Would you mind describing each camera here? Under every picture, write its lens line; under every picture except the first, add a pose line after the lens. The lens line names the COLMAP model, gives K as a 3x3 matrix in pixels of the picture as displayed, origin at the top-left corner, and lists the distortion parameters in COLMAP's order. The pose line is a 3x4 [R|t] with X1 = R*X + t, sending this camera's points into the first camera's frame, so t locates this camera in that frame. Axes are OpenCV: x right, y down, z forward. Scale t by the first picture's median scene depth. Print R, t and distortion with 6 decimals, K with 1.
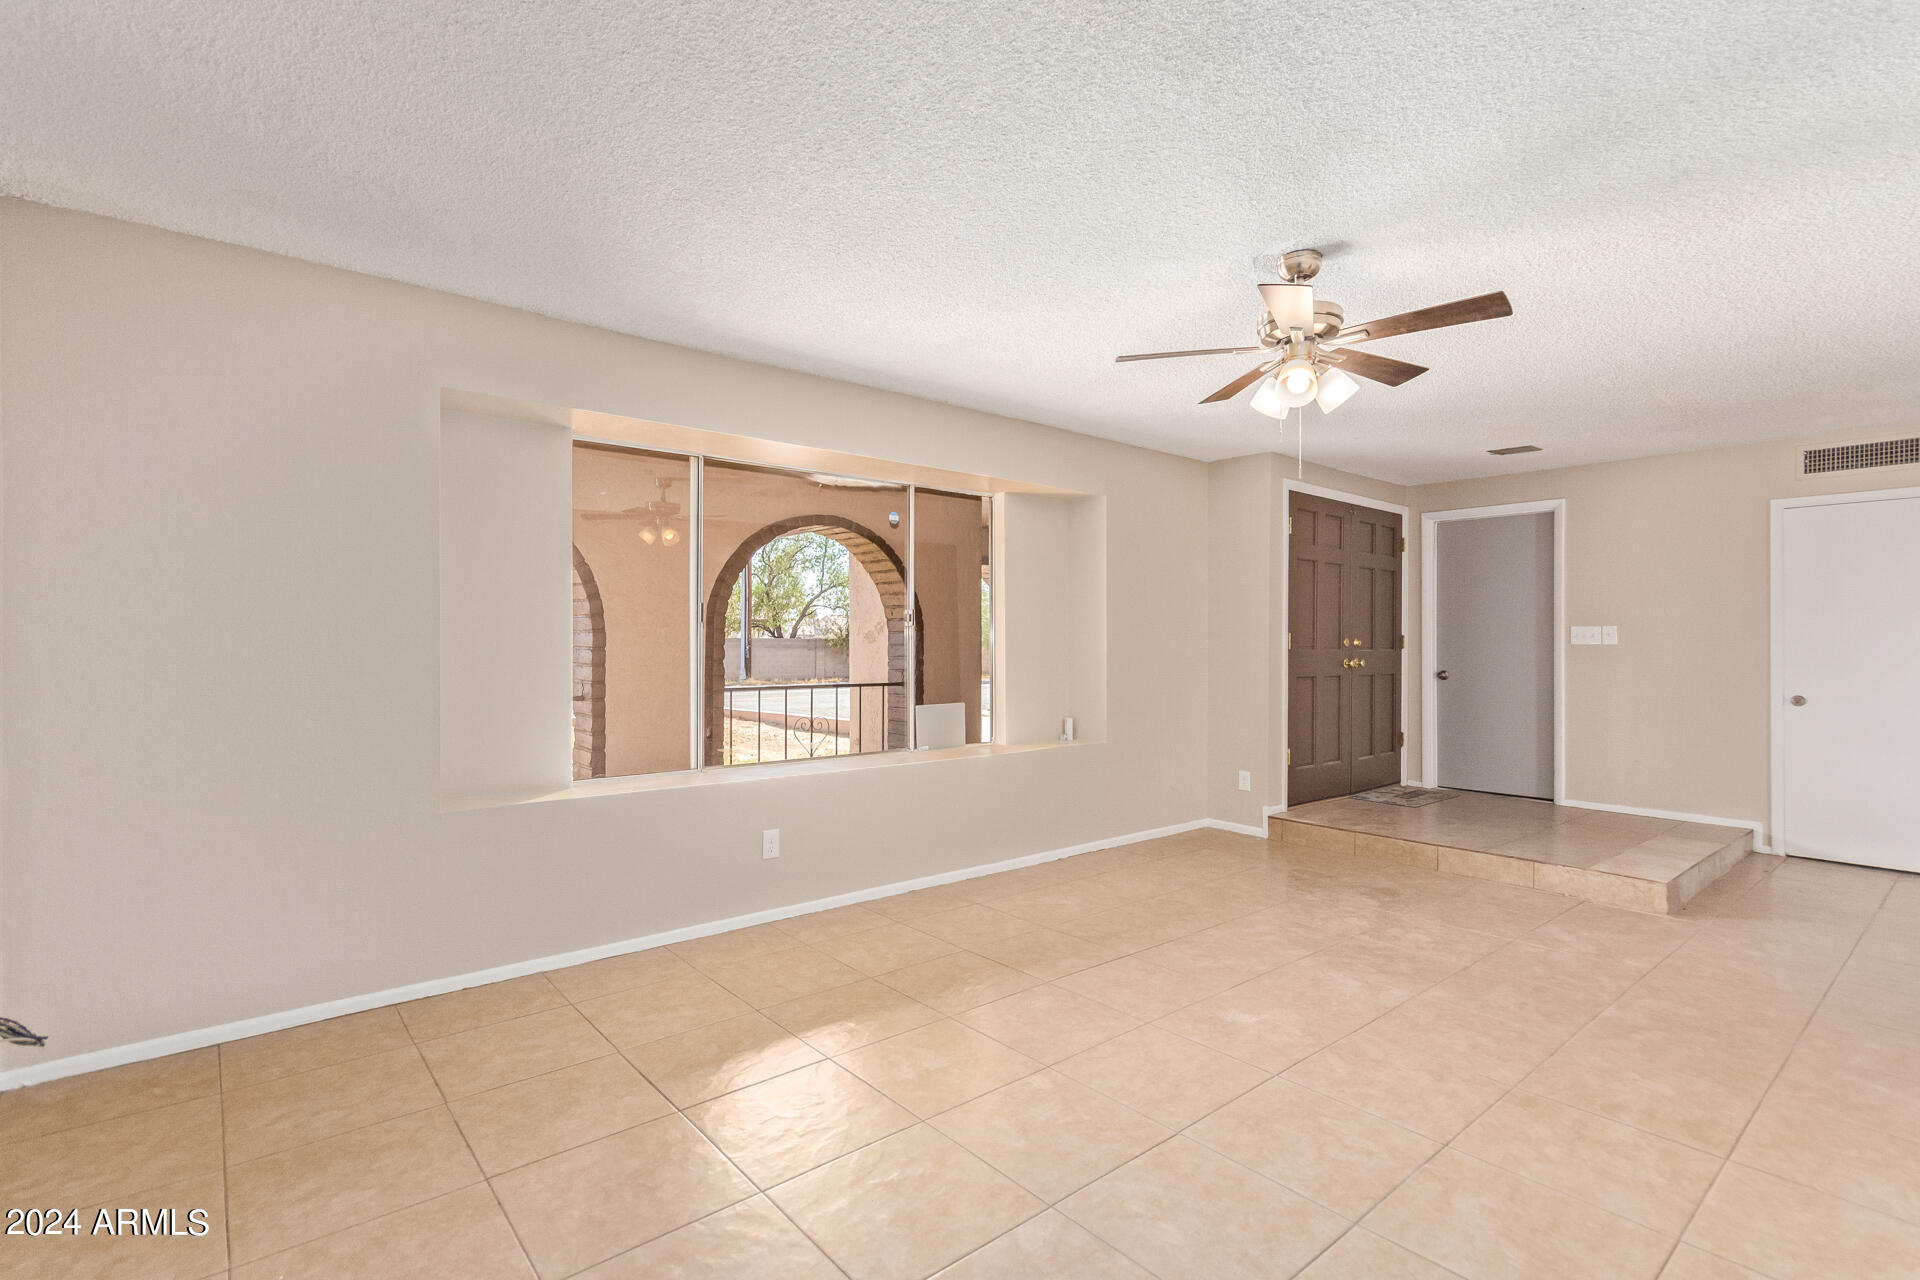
lens RADIAL K [[904.7, 0, 960.0], [0, 904.7, 640.0], [0, 0, 1]] dist [-0.000578, -0.000002]
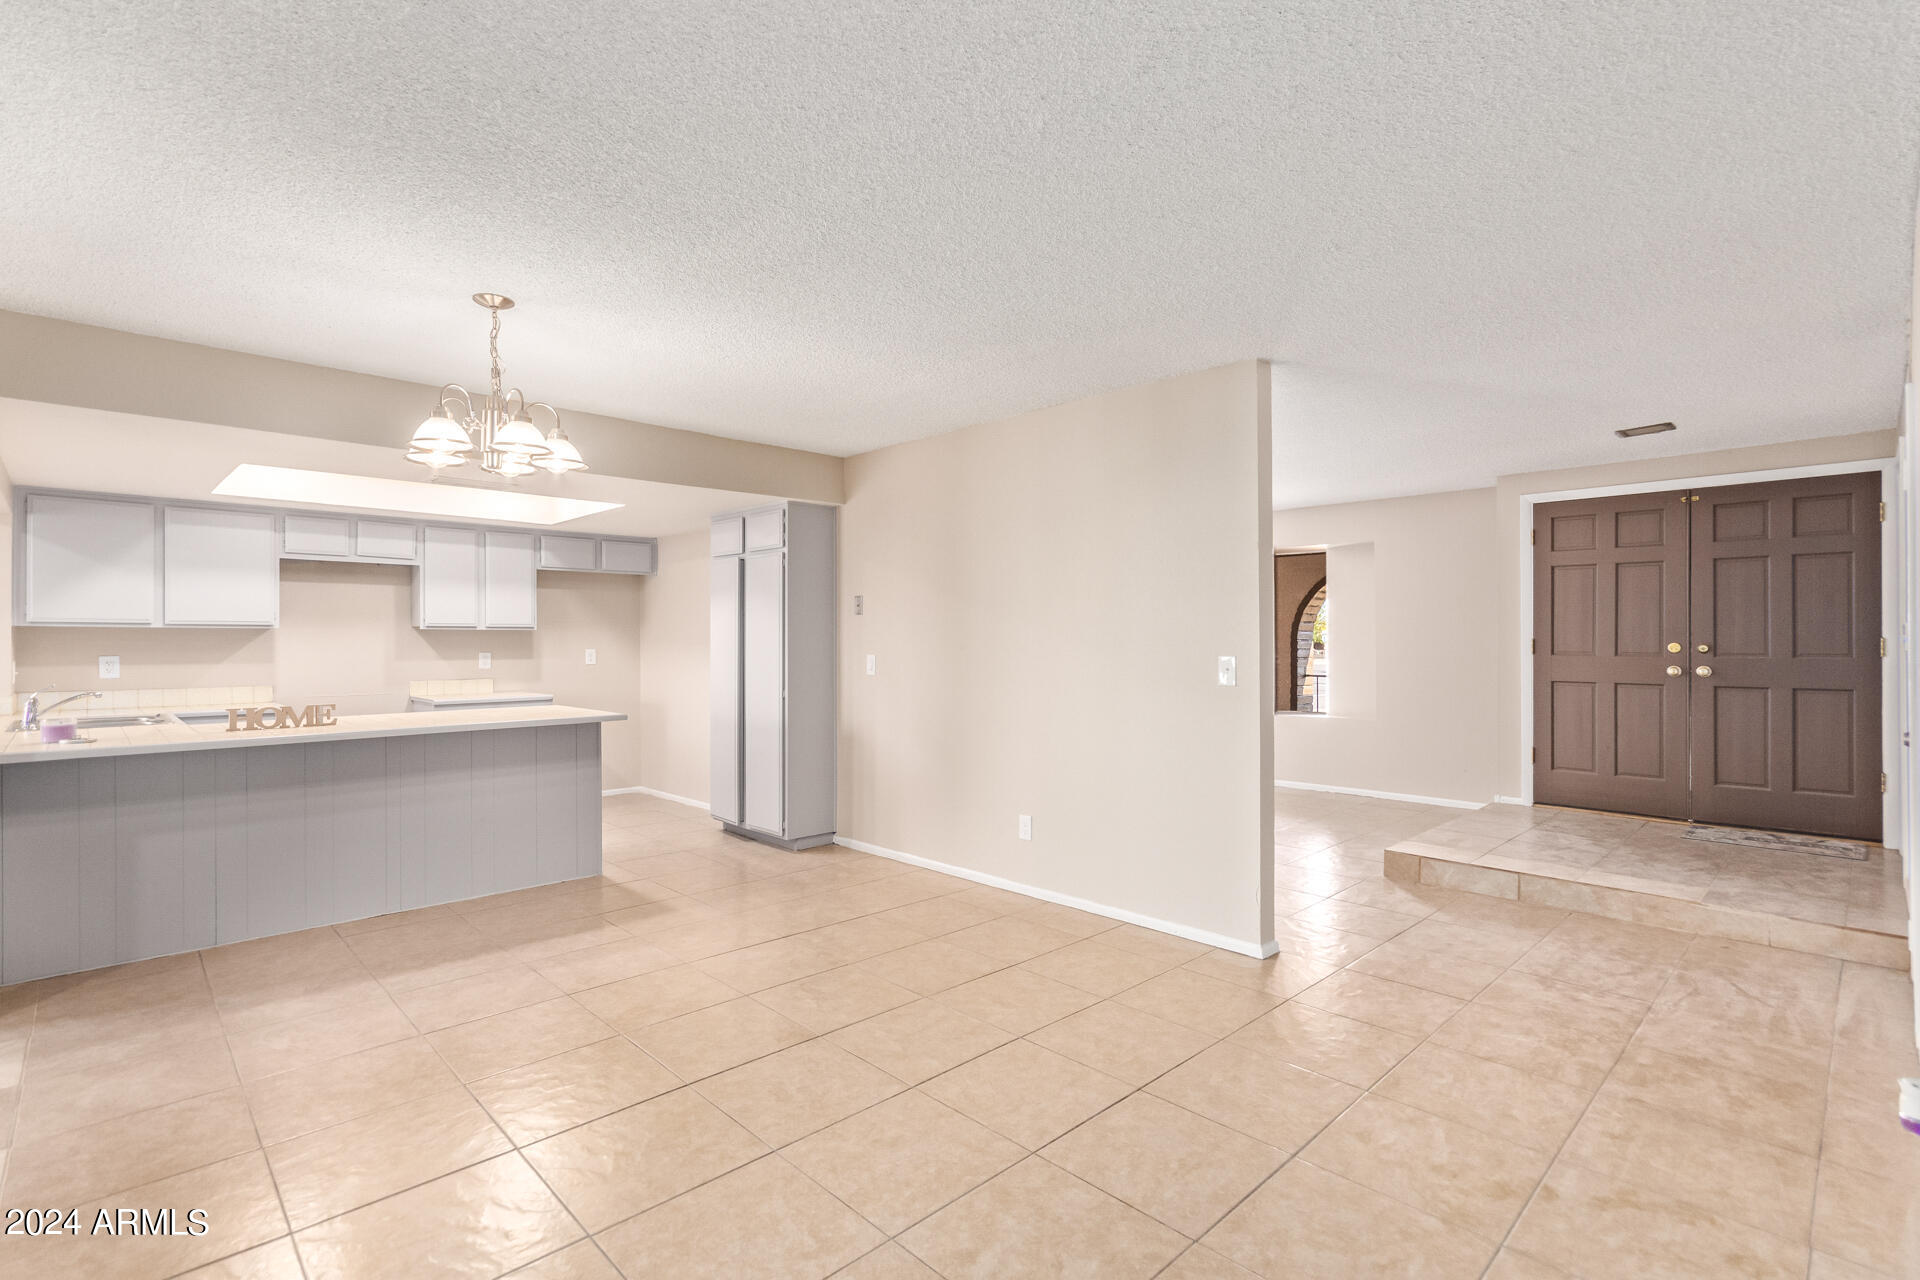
lens RADIAL K [[904.2, 0, 977.6], [0, 904.2, 637.0], [0, 0, 1]] dist [0.000866, 0.000318]
pose [[0.078450, -0.008239, -0.996884, 2.259601], [0.007942, 0.999939, -0.007639, -0.012361], [0.996886, -0.007318, 0.078510, 0.441567]]
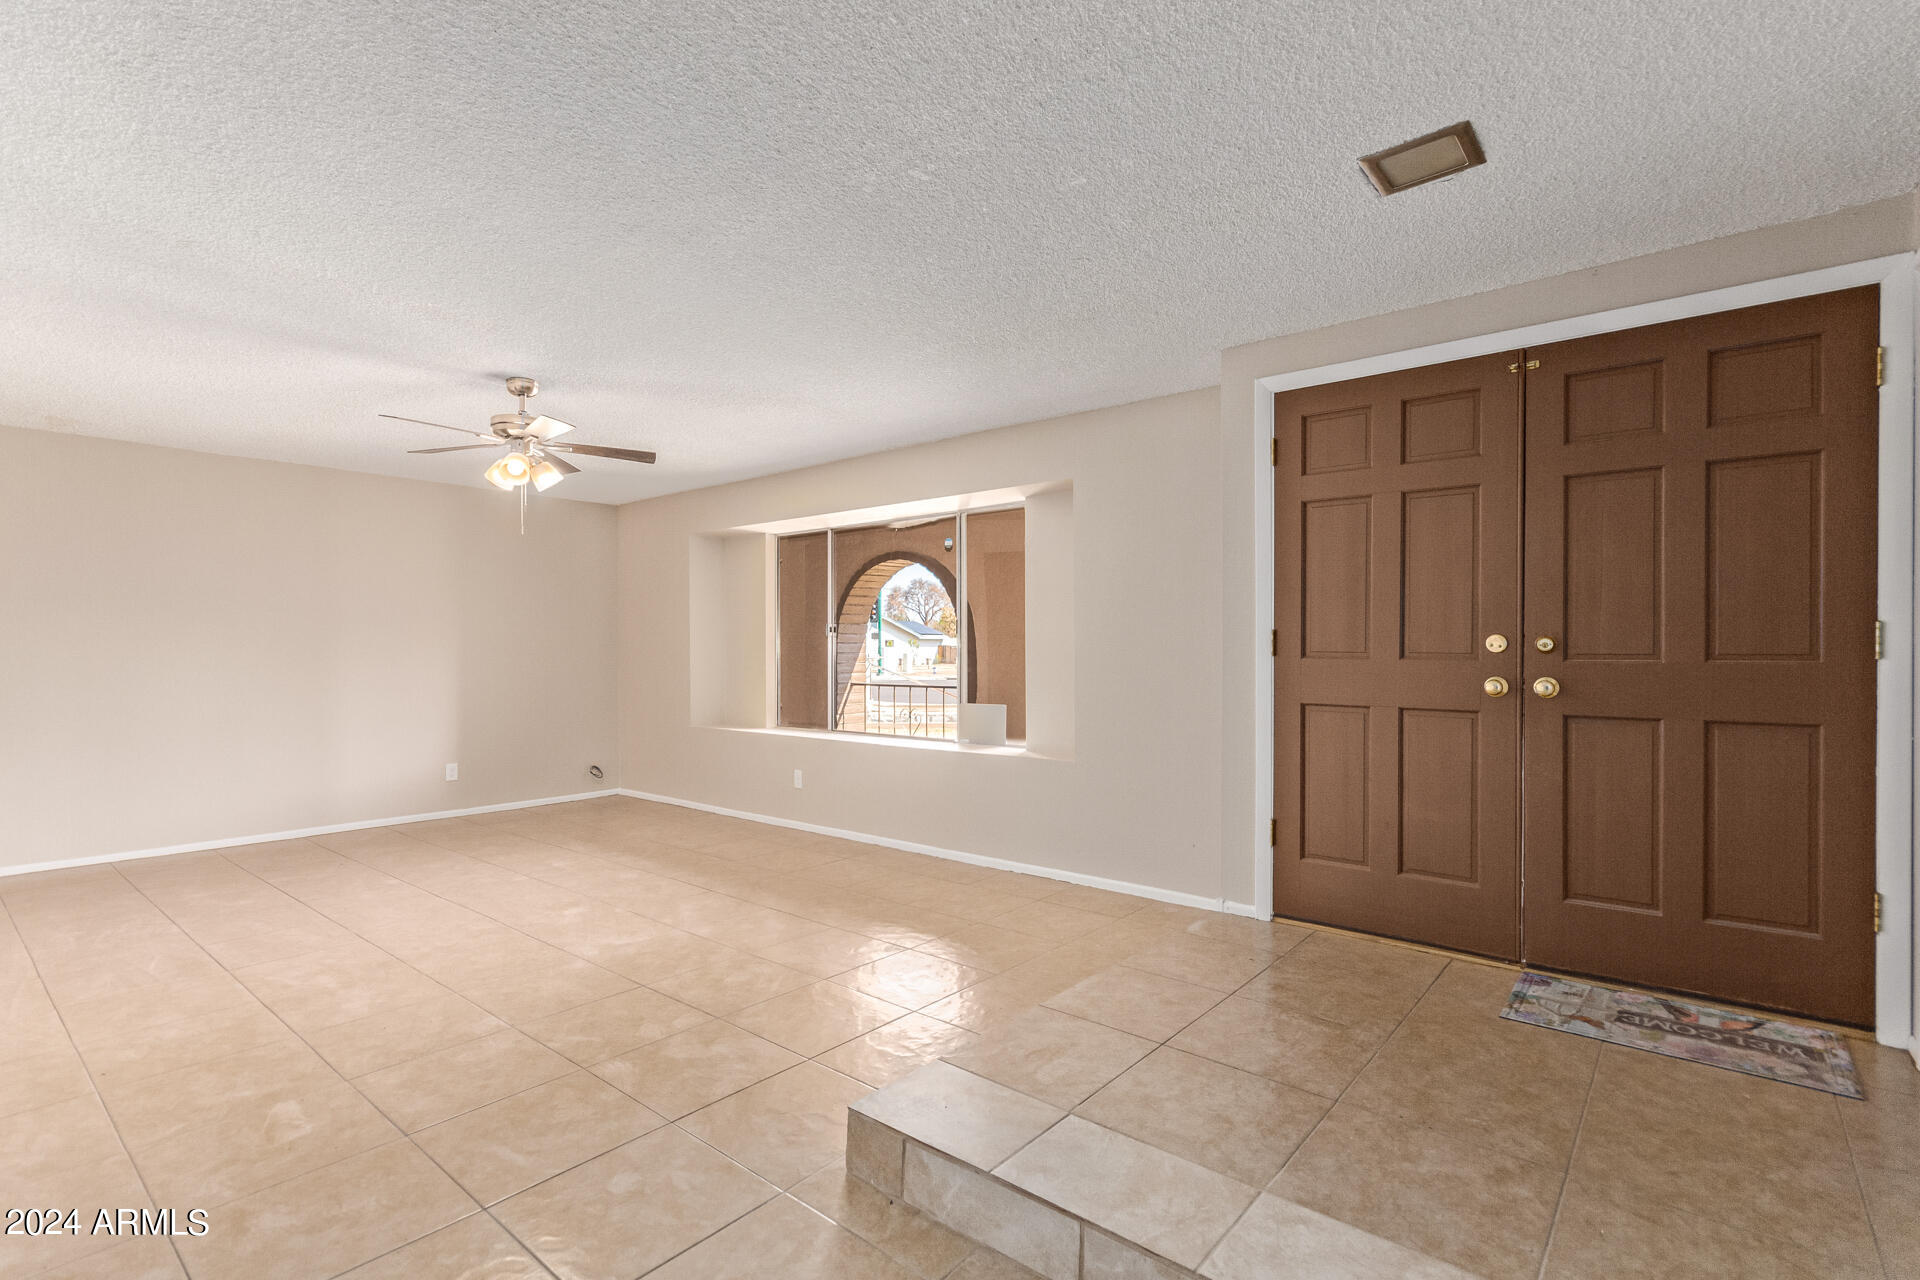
lens RADIAL K [[898.2, 0, 984.0], [0, 898.2, 650.5], [0, 0, 1]] dist [-0.002235, 0.005798]
pose [[0.186979, -0.000767, -0.982364, 1.521927], [0.007194, 0.999974, 0.000589, 0.006515], [0.982338, -0.007177, 0.186979, 1.145326]]
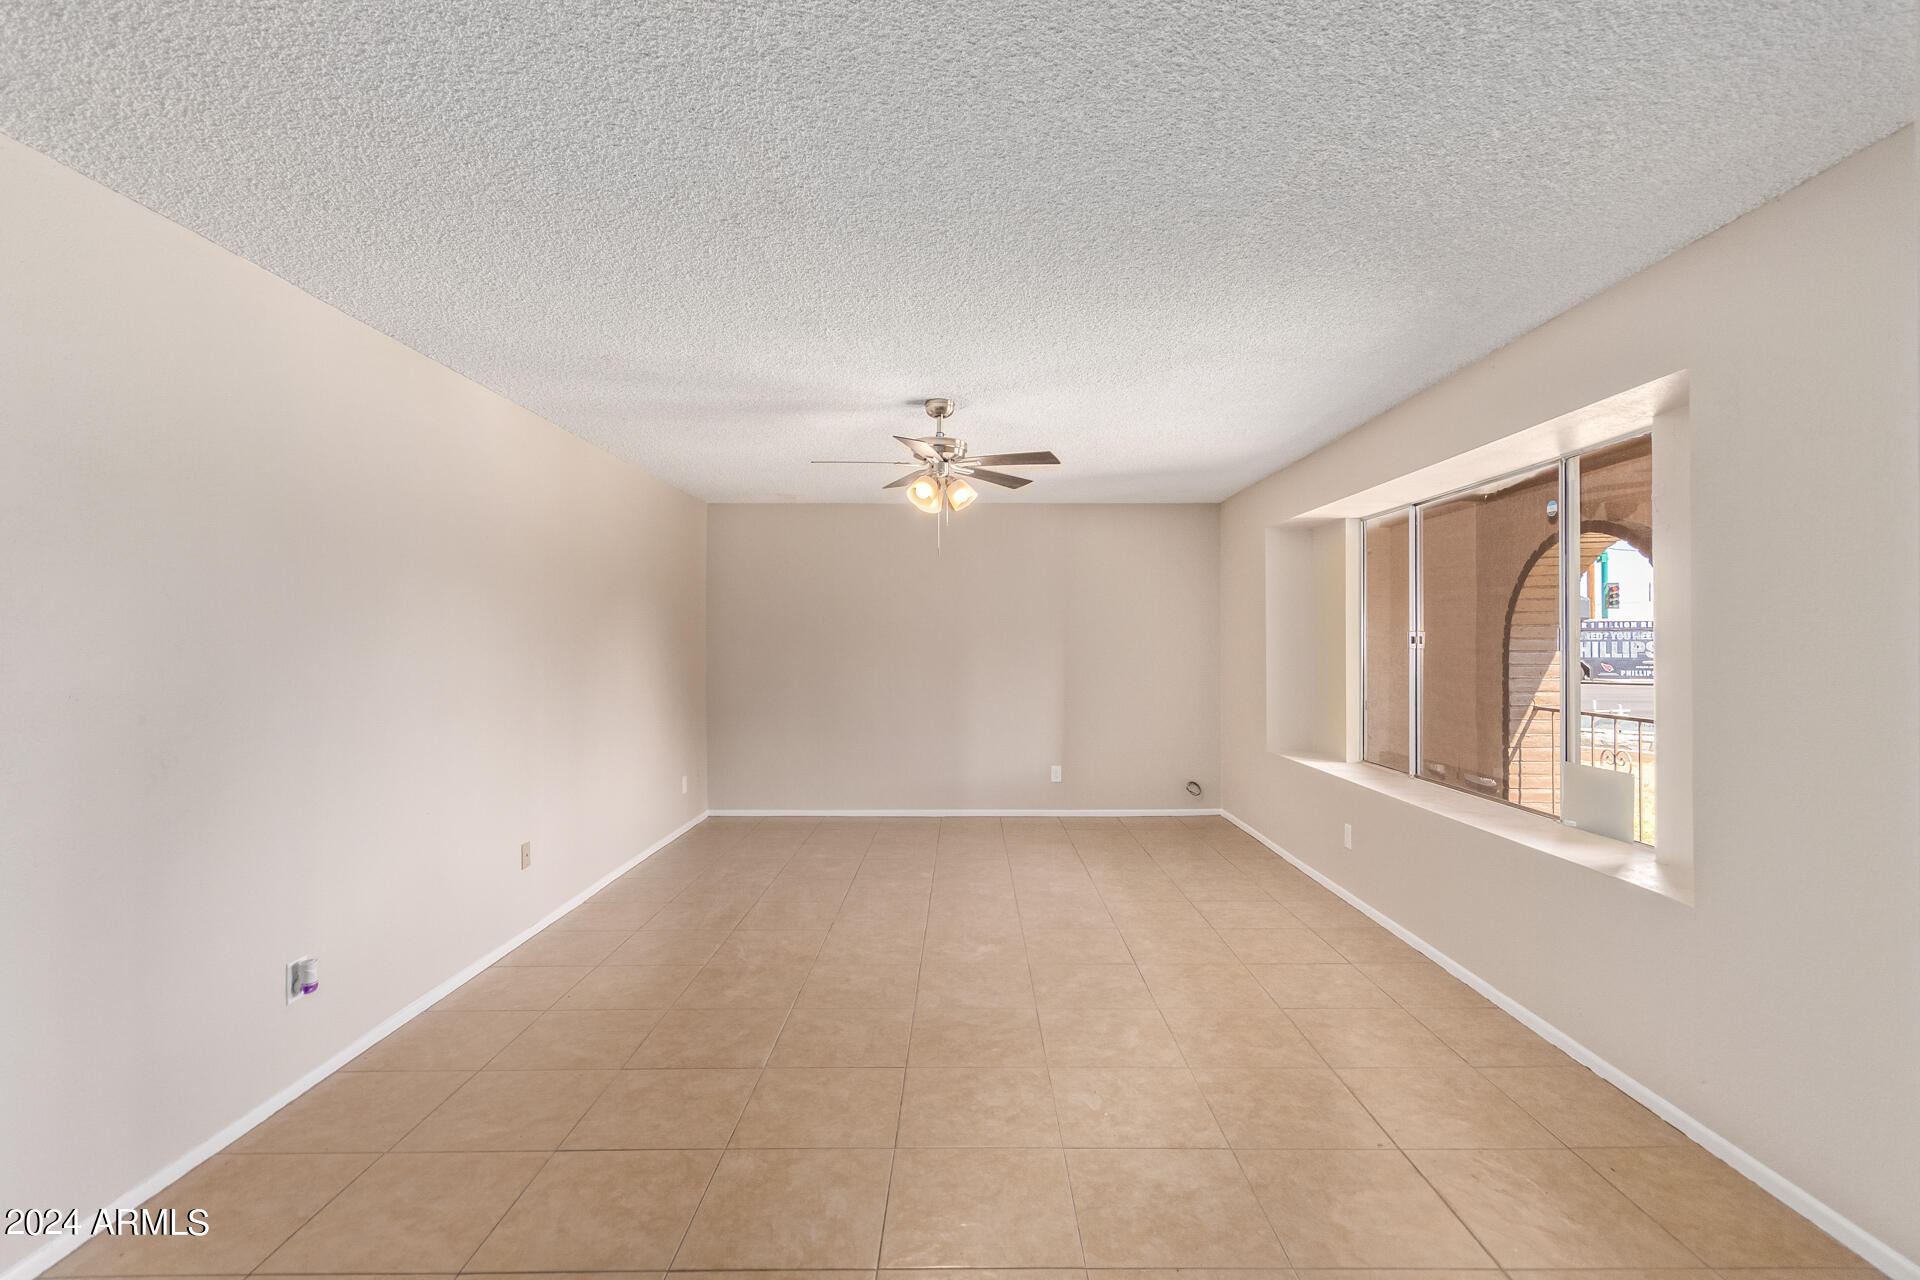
lens RADIAL K [[904.2, 0, 977.6], [0, 904.2, 637.0], [0, 0, 1]] dist [0.000866, 0.000318]
pose [[-0.637973, -0.004838, -0.770044, 1.138414], [0.004113, 0.999945, -0.009690, -0.031284], [0.770048, -0.009349, -0.637917, 1.546312]]
